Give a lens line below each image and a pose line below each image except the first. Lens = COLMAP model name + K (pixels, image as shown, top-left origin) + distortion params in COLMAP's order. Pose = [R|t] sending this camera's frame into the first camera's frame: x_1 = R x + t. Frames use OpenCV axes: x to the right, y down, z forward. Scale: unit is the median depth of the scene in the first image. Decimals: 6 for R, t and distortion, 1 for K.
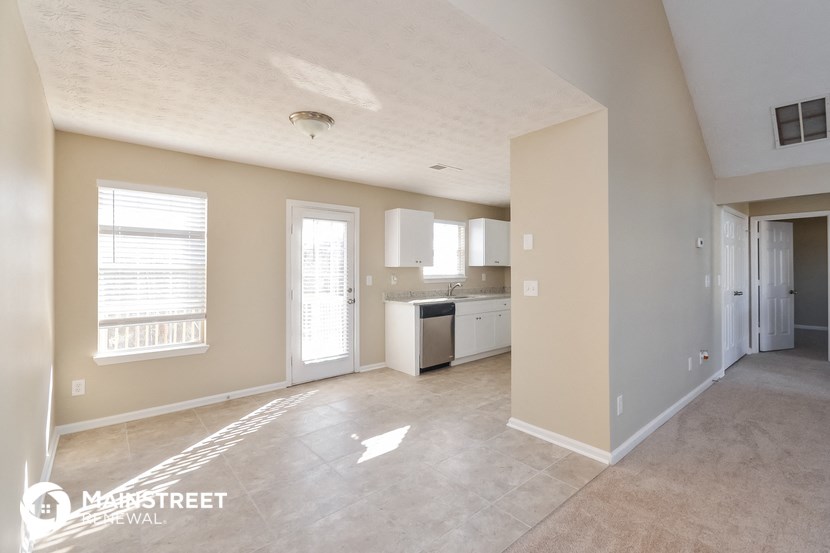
lens RADIAL K [[374.5, 0, 419.3], [0, 374.5, 268.9], [0, 0, 1]] dist [0.014236, -0.004250]
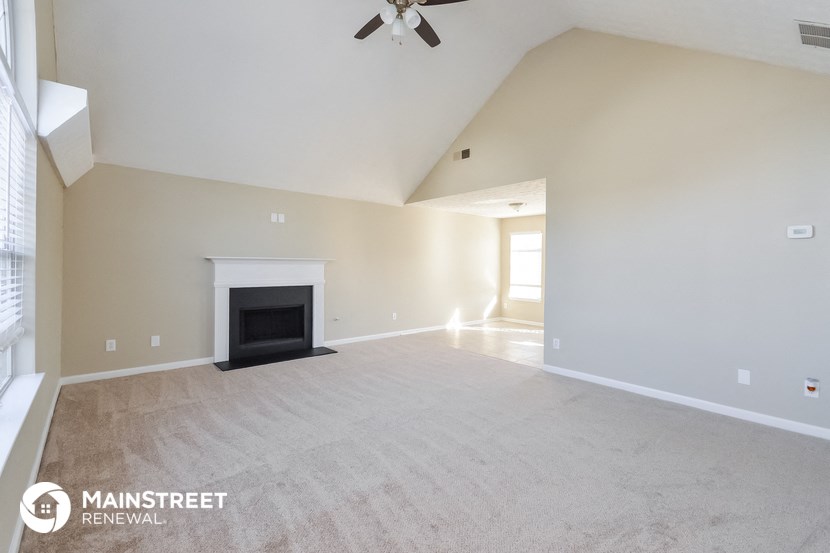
lens RADIAL K [[374.5, 0, 413.4], [0, 374.5, 270.7], [0, 0, 1]] dist [0.014236, -0.004250]
pose [[-0.000559, 0.013735, -0.999906, 1.272665], [-0.009770, 0.999858, 0.013740, 0.004581], [0.999952, 0.009777, -0.000425, 0.184556]]
